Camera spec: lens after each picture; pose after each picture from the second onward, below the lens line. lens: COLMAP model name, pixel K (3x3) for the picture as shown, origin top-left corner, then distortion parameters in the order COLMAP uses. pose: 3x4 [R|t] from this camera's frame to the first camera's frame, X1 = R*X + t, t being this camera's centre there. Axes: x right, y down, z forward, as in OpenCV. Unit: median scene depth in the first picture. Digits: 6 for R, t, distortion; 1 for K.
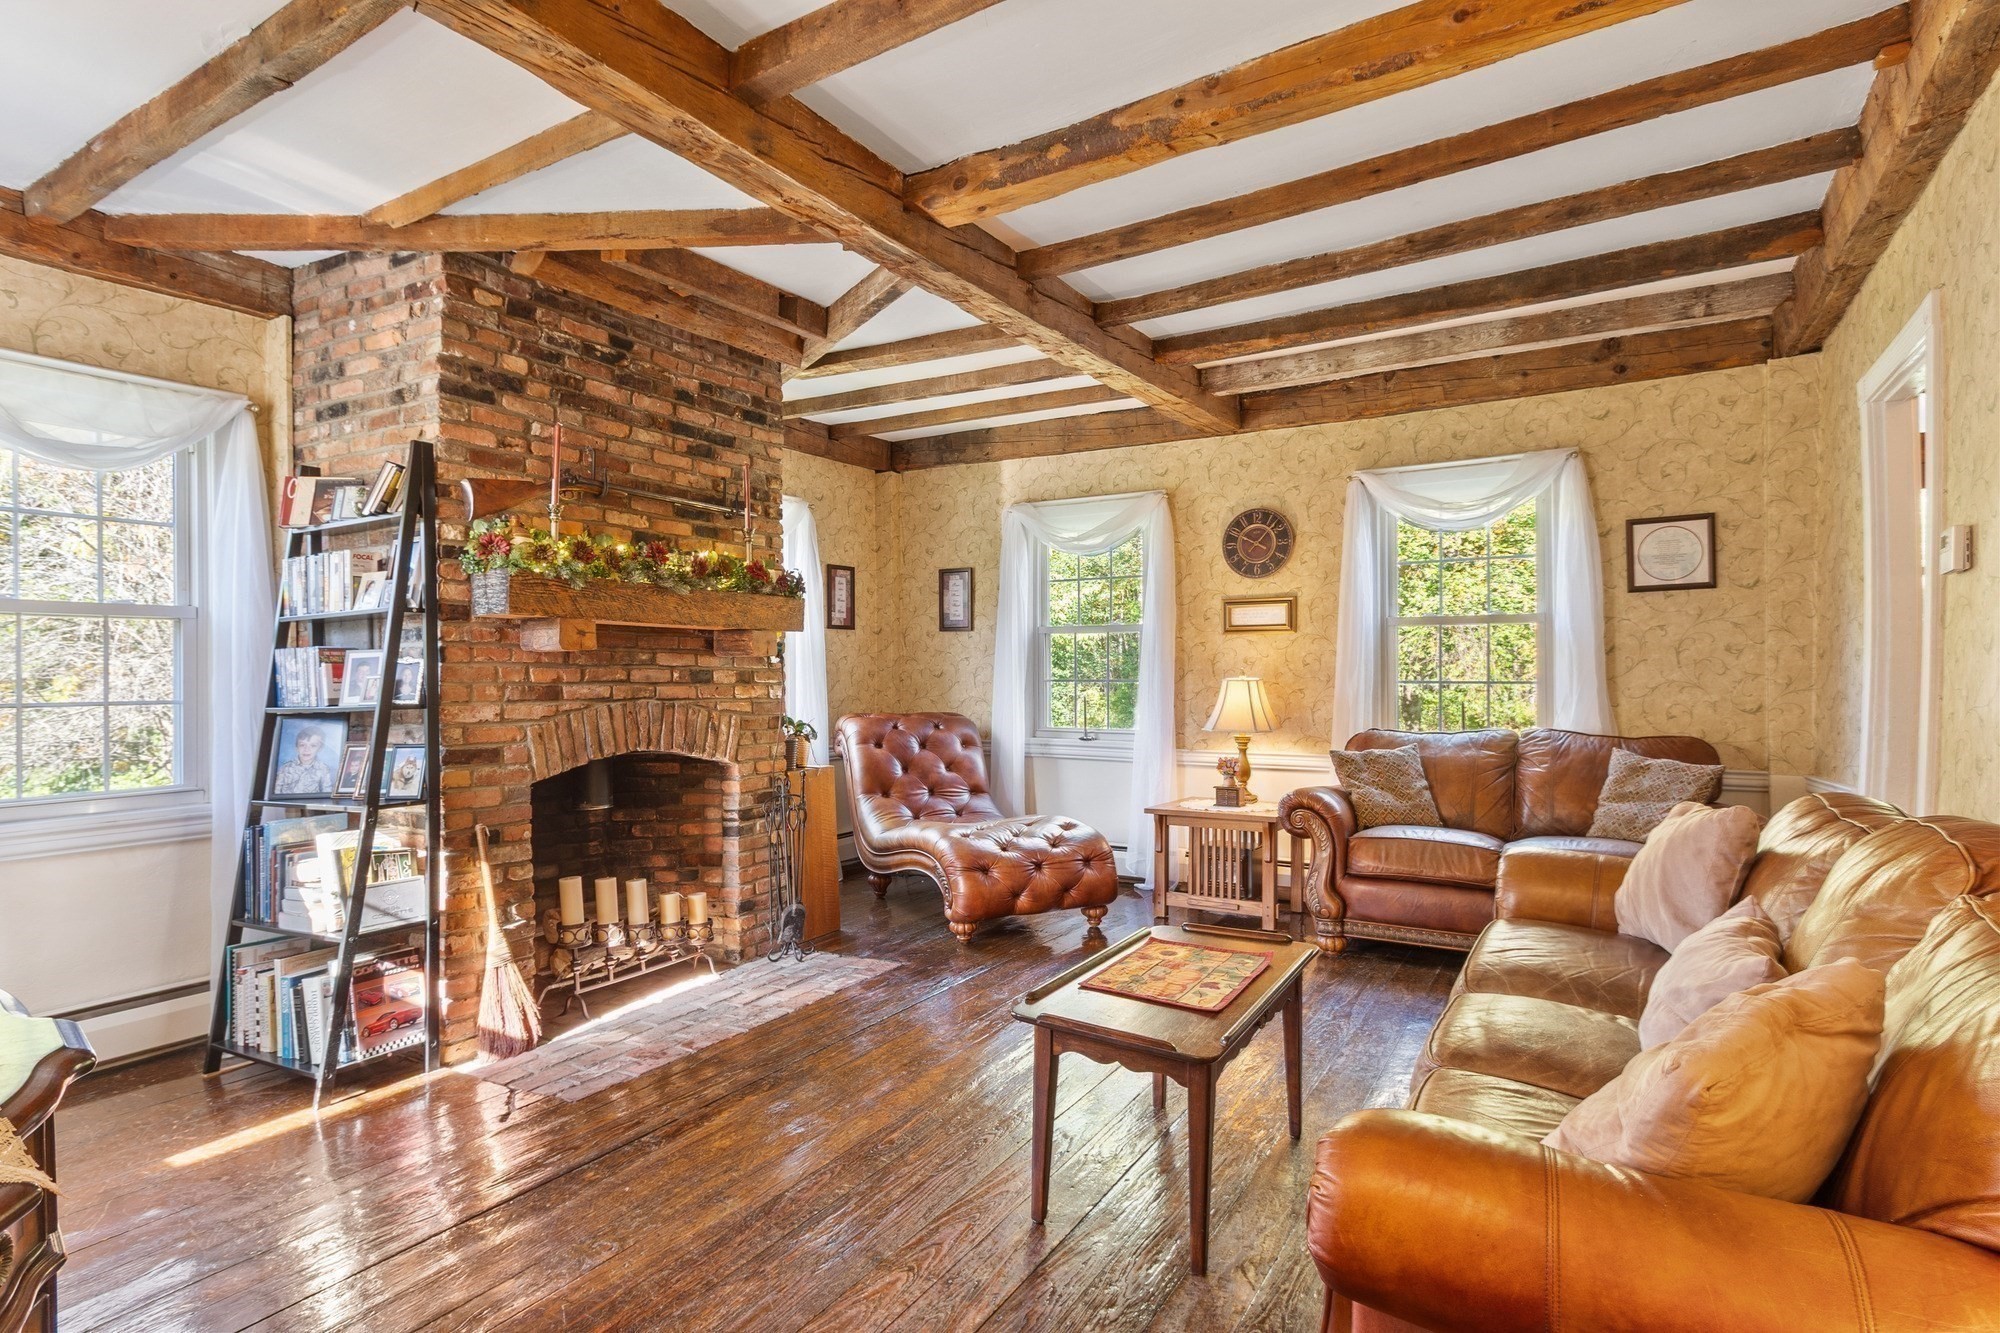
lens RADIAL K [[1030.3, 0, 987.3], [0, 1030.3, 672.4], [0, 0, 1]] dist [0.007151, -0.003398]
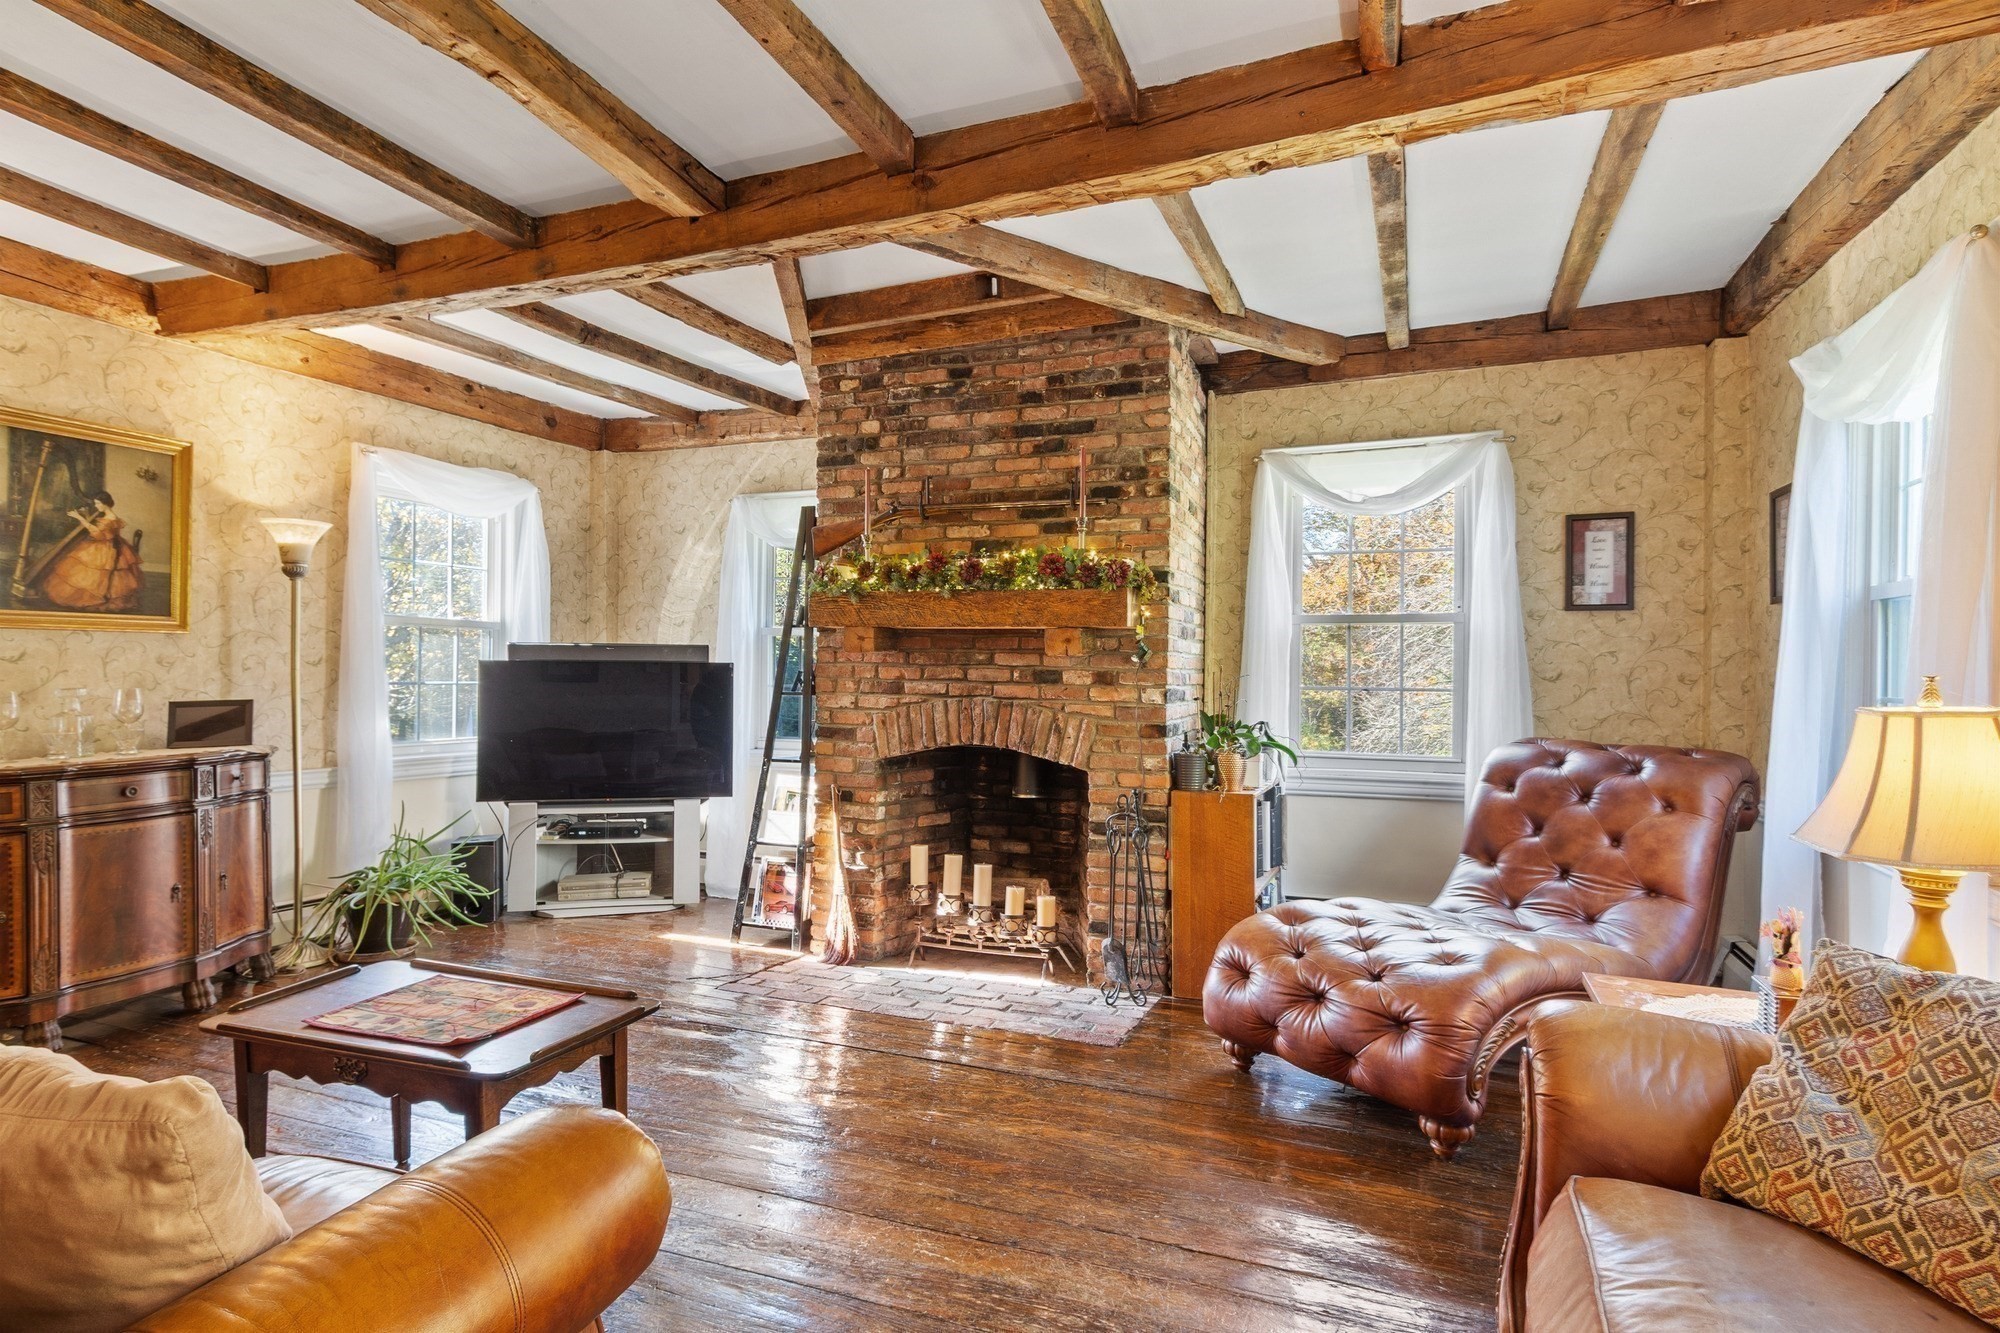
lens RADIAL K [[1030.3, 0, 988.8], [0, 1030.3, 676.8], [0, 0, 1]] dist [0.007151, -0.003398]
pose [[0.161308, 0.013916, -0.986806, 0.789095], [-0.008506, 0.999883, 0.012709, -0.009306], [0.986867, 0.006344, 0.161408, 0.908685]]
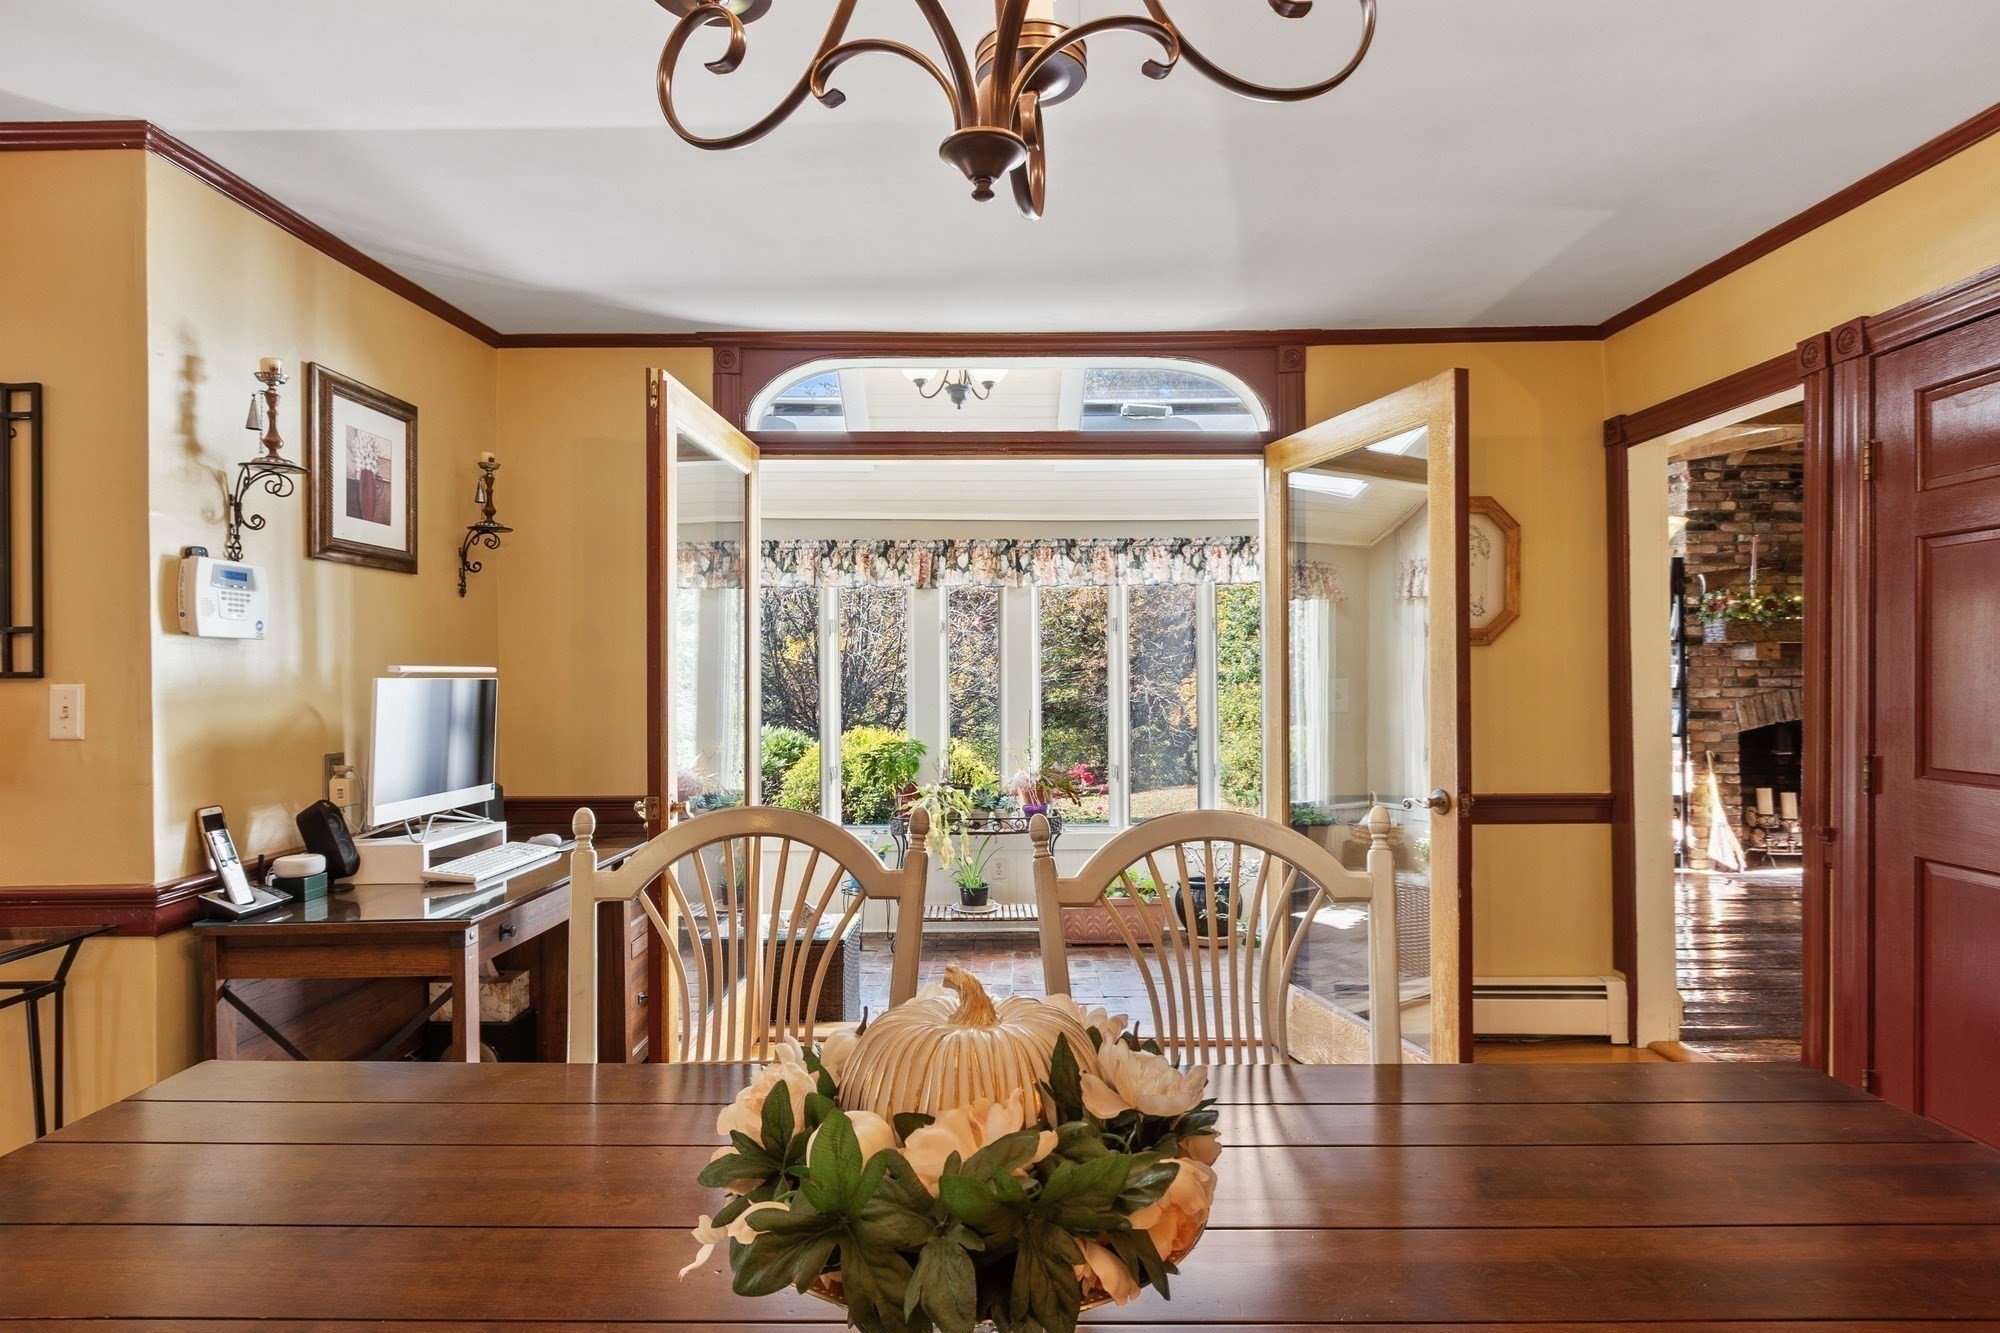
lens RADIAL K [[1030.3, 0, 996.4], [0, 1030.3, 671.9], [0, 0, 1]] dist [0.007151, -0.003398]
pose [[0.512312, -0.003155, -0.858794, 0.446299], [0.002280, 0.999995, -0.002313, 0.001449], [0.858796, -0.000773, 0.512317, -1.044084]]
